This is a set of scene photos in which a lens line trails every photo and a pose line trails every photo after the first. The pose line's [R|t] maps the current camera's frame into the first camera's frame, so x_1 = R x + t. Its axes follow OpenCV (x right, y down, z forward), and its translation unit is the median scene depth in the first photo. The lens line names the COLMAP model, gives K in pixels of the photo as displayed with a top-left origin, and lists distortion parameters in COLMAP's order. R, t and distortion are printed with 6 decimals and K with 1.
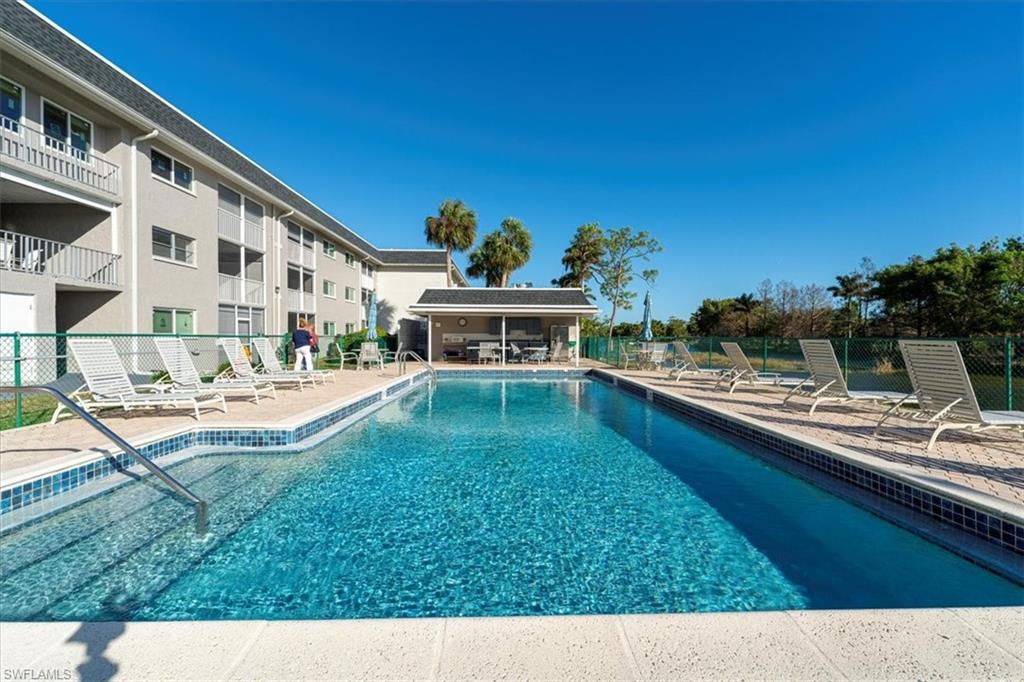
lens RADIAL K [[445.4, 0, 514.7], [0, 445.4, 339.8], [0, 0, 1]] dist [-0.000178, 0.000034]
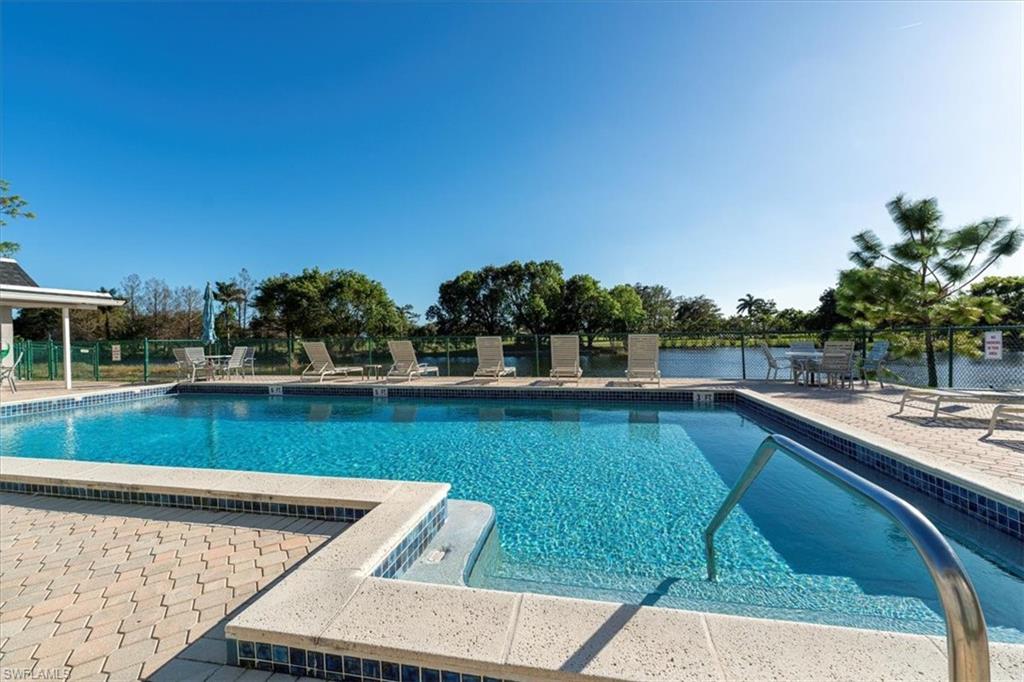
lens RADIAL K [[445.4, 0, 512.4], [0, 445.4, 339.5], [0, 0, 1]] dist [-0.000178, 0.000034]
pose [[0.220794, -0.013947, 0.975221, -0.143433], [0.020948, 0.999735, 0.009555, -0.002054], [-0.975095, 0.018320, 0.221028, 0.094722]]
